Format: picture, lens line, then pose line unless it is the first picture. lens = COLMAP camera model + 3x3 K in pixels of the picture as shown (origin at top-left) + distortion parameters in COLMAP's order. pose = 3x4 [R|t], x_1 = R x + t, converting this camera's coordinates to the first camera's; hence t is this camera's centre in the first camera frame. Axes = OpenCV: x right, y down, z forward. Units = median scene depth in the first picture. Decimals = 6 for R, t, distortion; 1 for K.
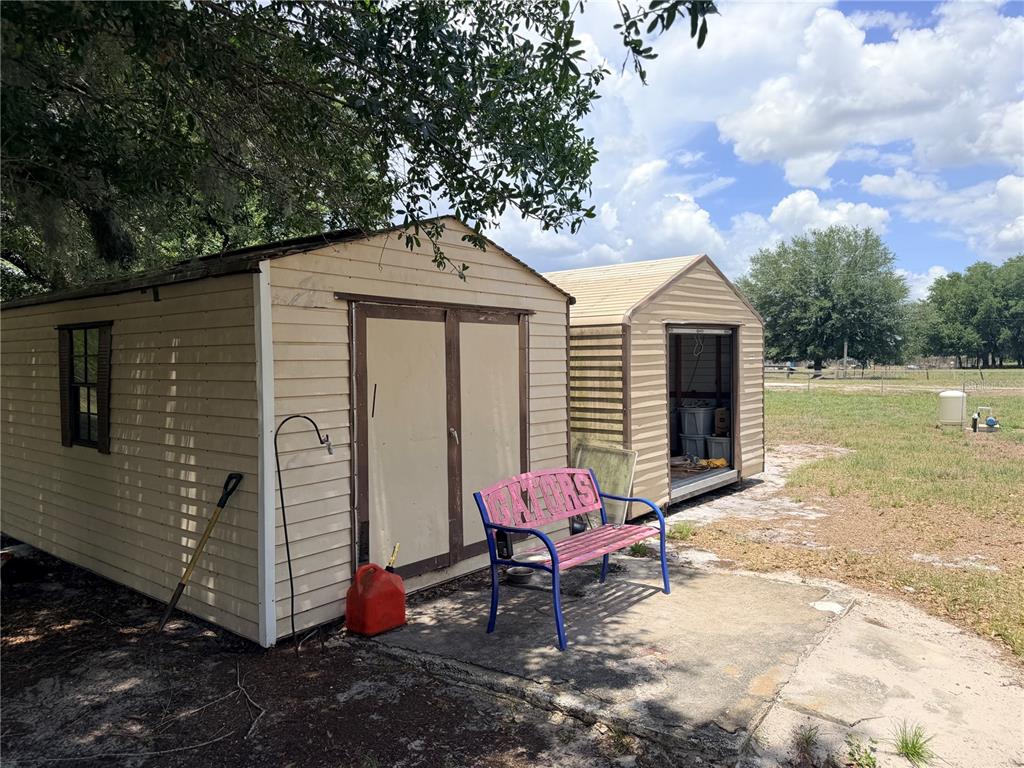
lens RADIAL K [[727.8, 0, 517.1], [0, 727.8, 378.8], [0, 0, 1]] dist [0.009066, -0.007584]
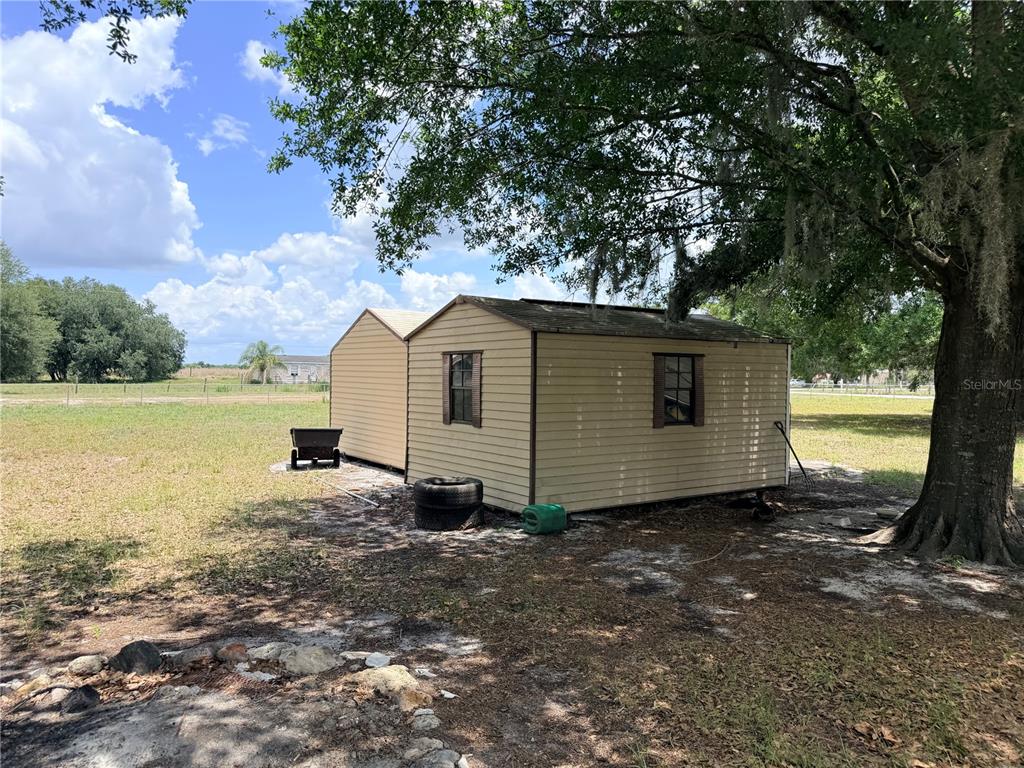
lens RADIAL K [[727.8, 0, 517.1], [0, 727.8, 378.8], [0, 0, 1]] dist [0.009066, -0.007584]
pose [[0.280560, 0.006302, 0.959816, -2.741044], [0.012621, 0.999868, -0.010254, -0.003660], [-0.959754, 0.014991, 0.280443, 1.029710]]
